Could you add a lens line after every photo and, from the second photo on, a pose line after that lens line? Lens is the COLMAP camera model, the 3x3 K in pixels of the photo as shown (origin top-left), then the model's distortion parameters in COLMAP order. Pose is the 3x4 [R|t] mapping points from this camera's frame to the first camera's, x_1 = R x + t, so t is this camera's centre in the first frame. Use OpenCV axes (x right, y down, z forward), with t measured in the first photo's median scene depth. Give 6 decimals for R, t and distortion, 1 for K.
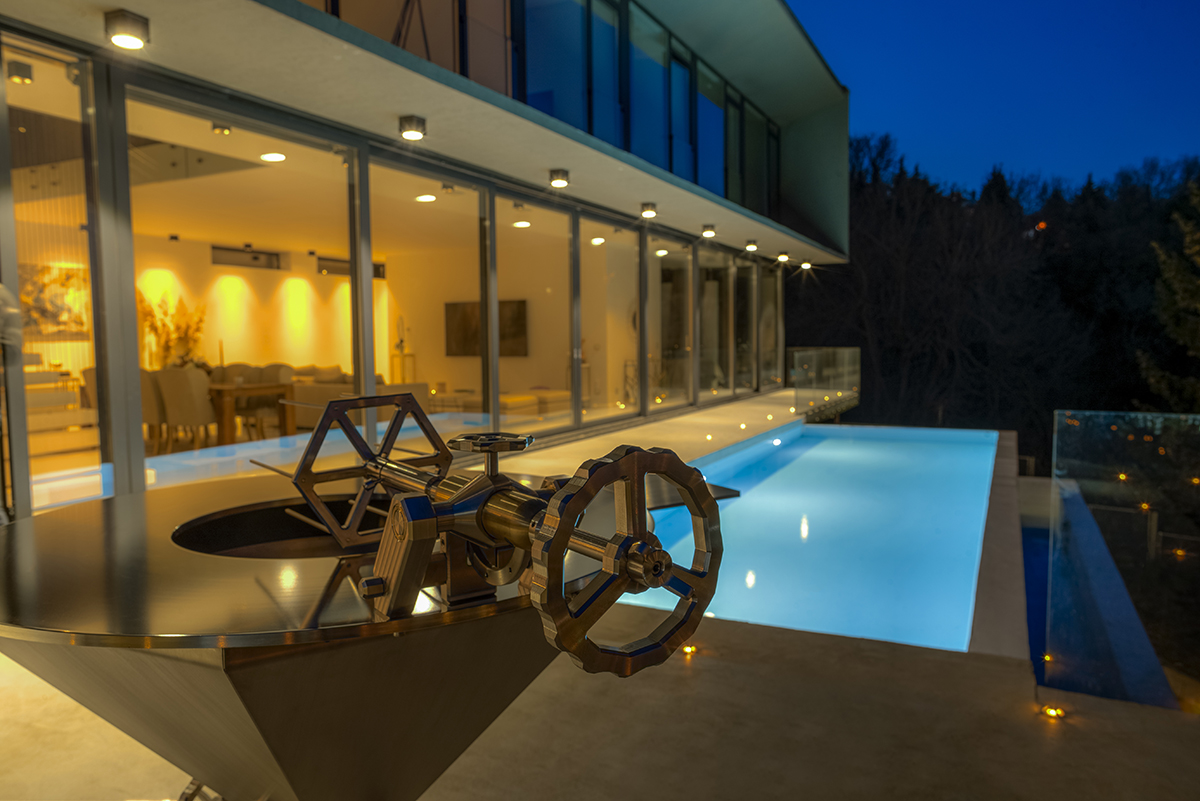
lens RADIAL K [[823.7, 0, 600.8], [0, 823.7, 394.9], [0, 0, 1]] dist [-0.060805, 0.064452]
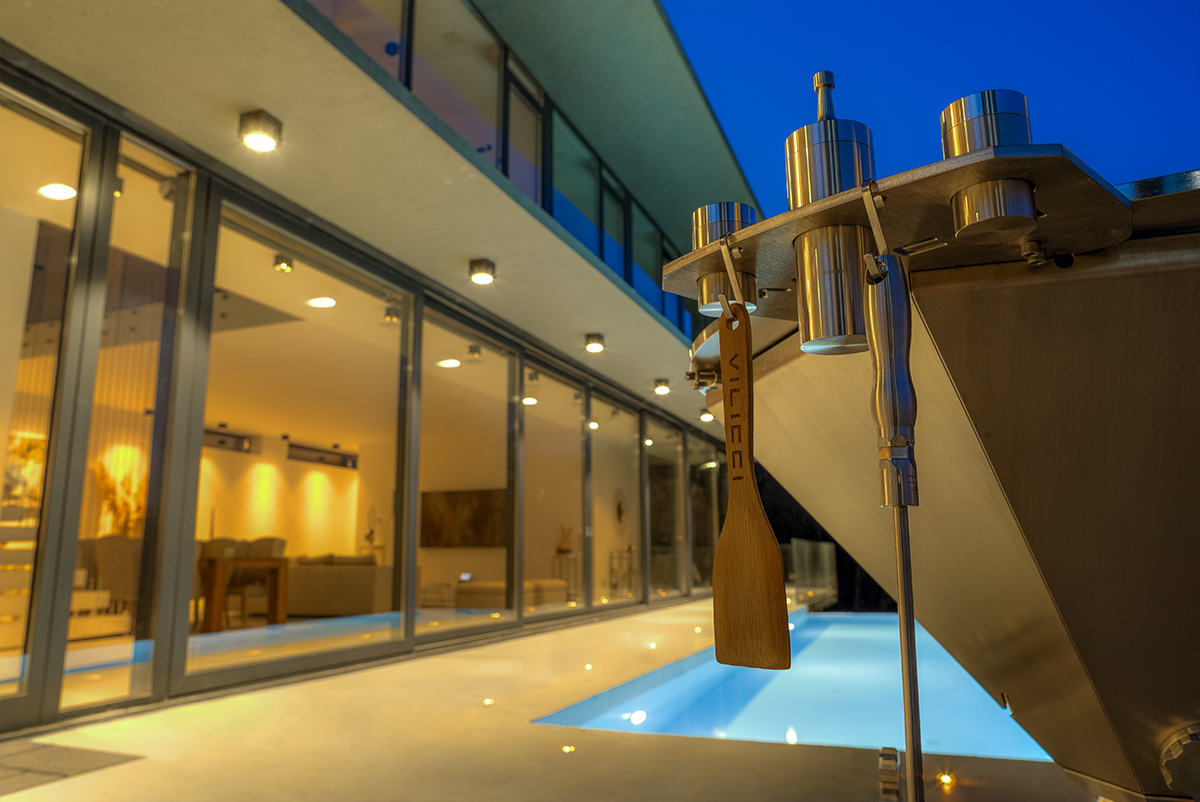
lens RADIAL K [[823.7, 0, 600.8], [0, 823.7, 395.4], [0, 0, 1]] dist [-0.060805, 0.064452]
pose [[0.996017, 0.019415, 0.087028, -0.088990], [0.003973, 0.965373, -0.260843, 0.041067], [-0.089079, 0.260150, 0.961450, 0.035915]]
